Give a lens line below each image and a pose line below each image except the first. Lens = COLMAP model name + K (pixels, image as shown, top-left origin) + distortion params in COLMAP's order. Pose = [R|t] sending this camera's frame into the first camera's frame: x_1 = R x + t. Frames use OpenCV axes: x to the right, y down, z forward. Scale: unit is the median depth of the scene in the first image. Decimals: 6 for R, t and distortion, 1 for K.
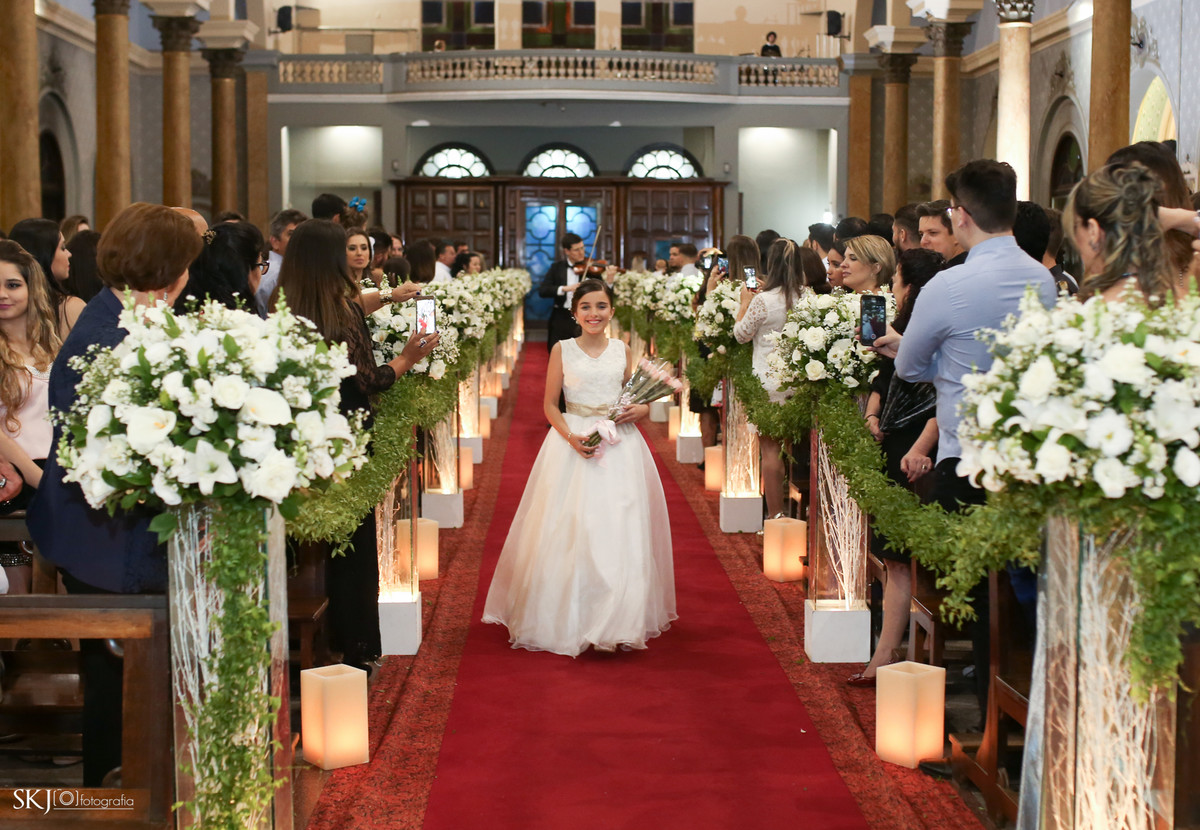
lens RADIAL K [[1710.9, 0, 603.0], [0, 1710.9, 368.3], [0, 0, 1]] dist [-0.045363, 0.000000]
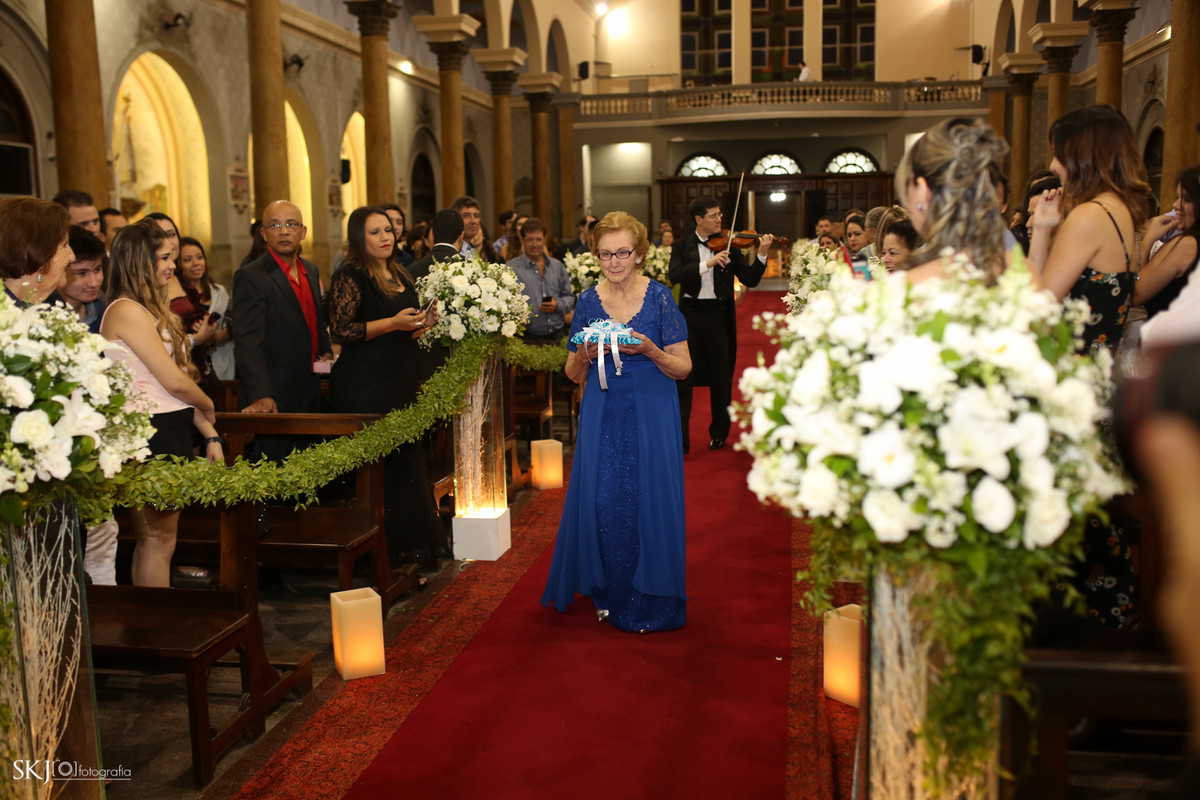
lens RADIAL K [[1133.4, 0, 597.9], [0, 1133.4, 384.8], [0, 0, 1]] dist [-0.023454, 0.000000]
pose [[0.979507, 0.002694, -0.201391, 0.123242], [0.011246, 0.997619, 0.068040, -0.013445], [0.201095, -0.068910, 0.977145, 0.217998]]
